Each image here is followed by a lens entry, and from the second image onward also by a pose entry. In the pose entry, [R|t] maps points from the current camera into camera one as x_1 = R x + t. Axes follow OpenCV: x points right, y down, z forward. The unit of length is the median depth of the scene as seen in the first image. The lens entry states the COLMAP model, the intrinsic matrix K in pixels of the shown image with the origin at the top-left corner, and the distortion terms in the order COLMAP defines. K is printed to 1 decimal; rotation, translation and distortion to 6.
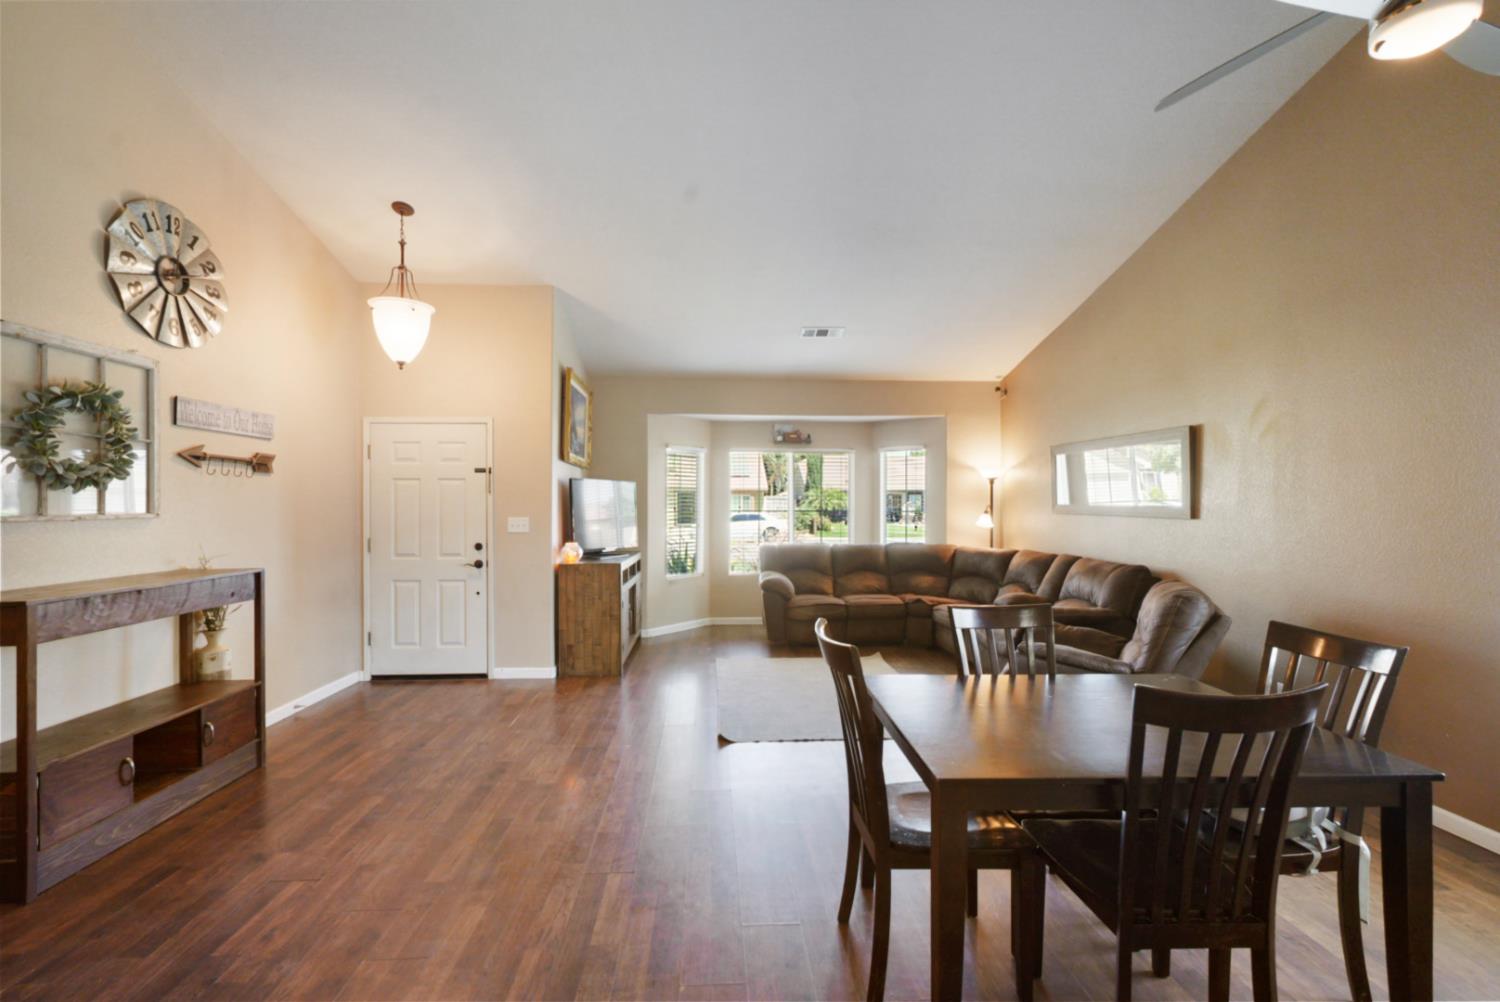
lens RADIAL K [[660.9, 0, 753.6], [0, 660.9, 496.5], [0, 0, 1]] dist [-0.016012, 0.006651]
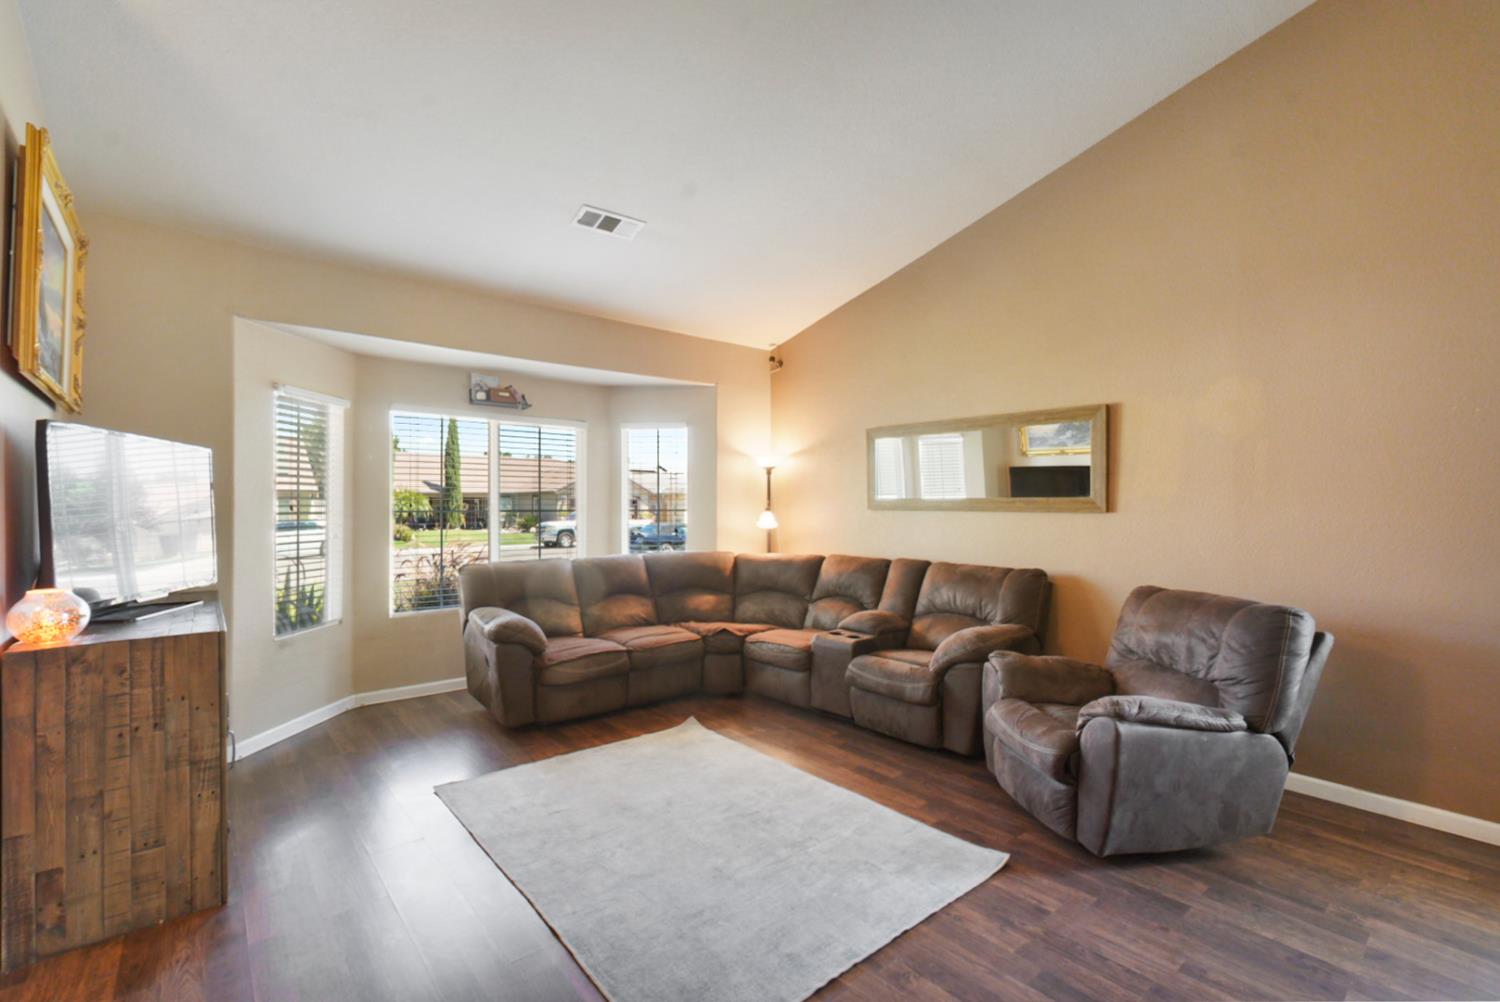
lens RADIAL K [[660.9, 0, 756.0], [0, 660.9, 500.7], [0, 0, 1]] dist [-0.016012, 0.006651]
pose [[0.803297, 0.004716, 0.595560, -0.180334], [-0.004861, 0.999987, -0.001361, 0.018638], [-0.595559, -0.001802, 0.803309, 0.474898]]
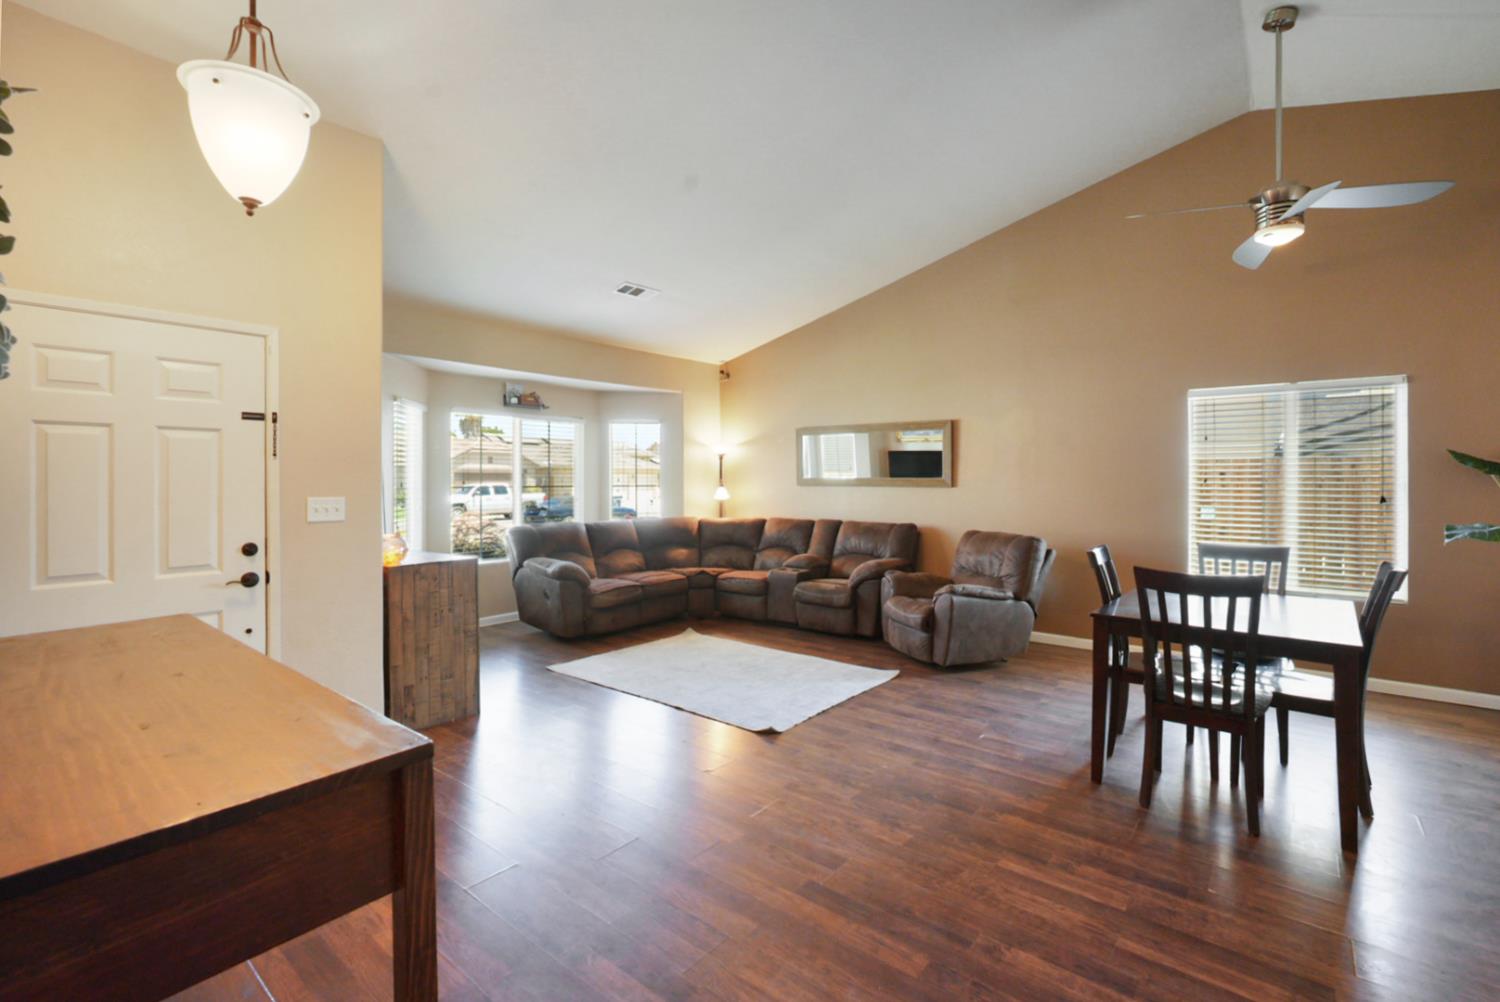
lens RADIAL K [[660.9, 0, 757.4], [0, 660.9, 477.6], [0, 0, 1]] dist [-0.016012, 0.006651]
pose [[0.679310, 0.001718, 0.733849, -0.528371], [-0.005352, 0.999982, 0.002613, 0.009855], [-0.733832, -0.005703, 0.679307, 0.286625]]
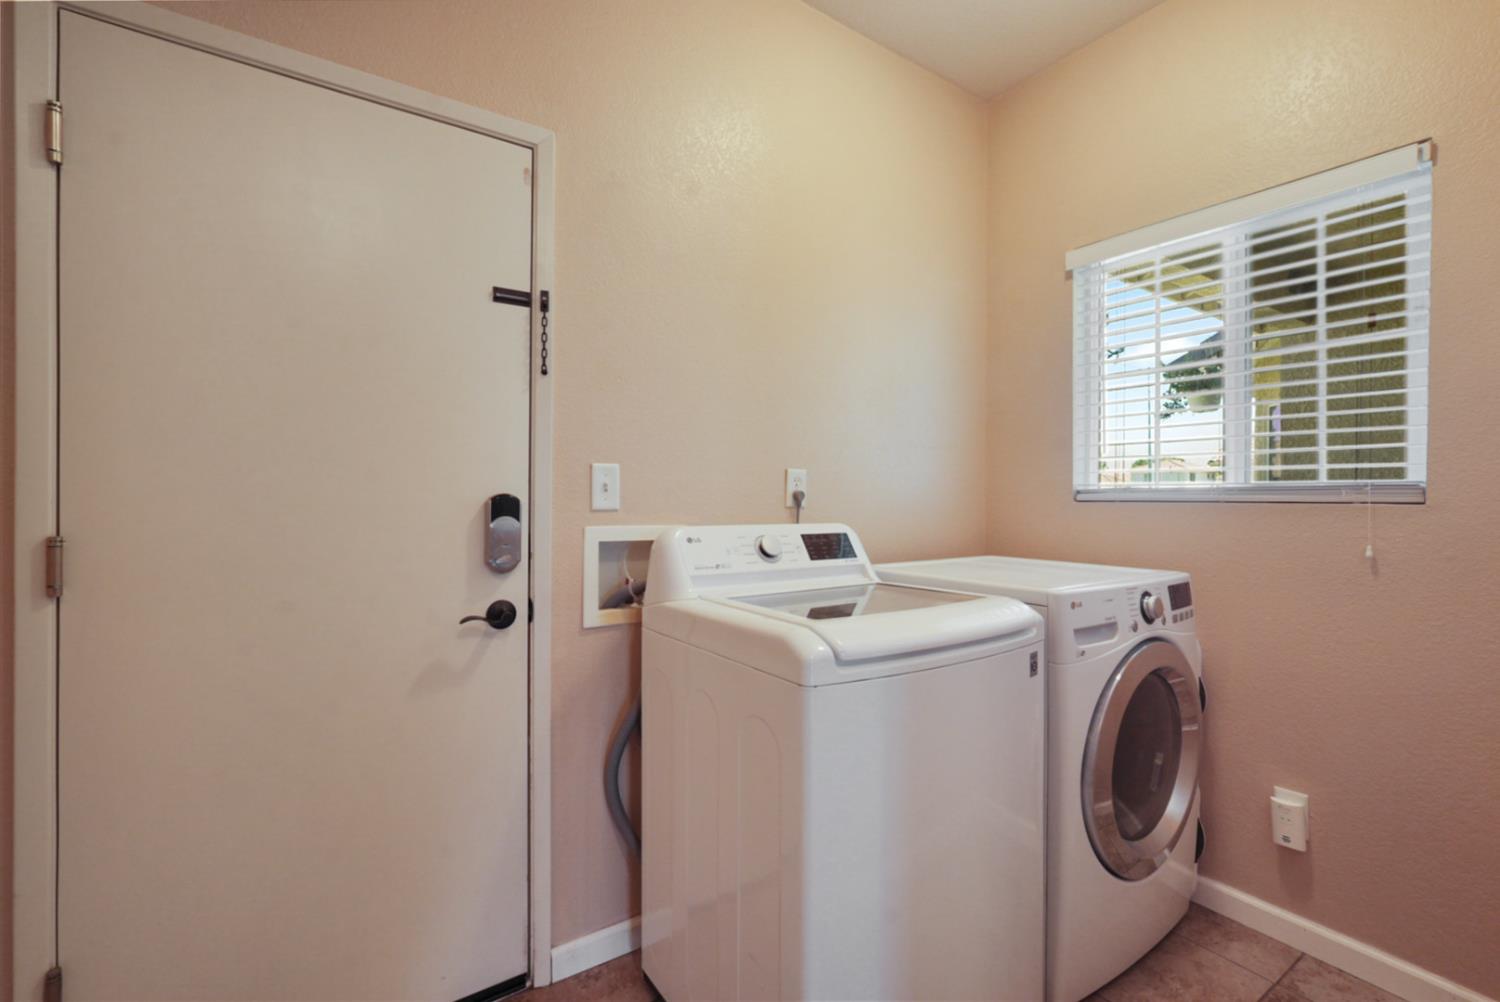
lens RADIAL K [[660.9, 0, 746.7], [0, 660.9, 501.0], [0, 0, 1]] dist [-0.016012, 0.006651]
pose [[0.853180, 0.009939, 0.521523, -0.471218], [-0.019246, 0.999737, 0.012432, 0.045377], [-0.521262, -0.020644, 0.853147, 0.683363]]
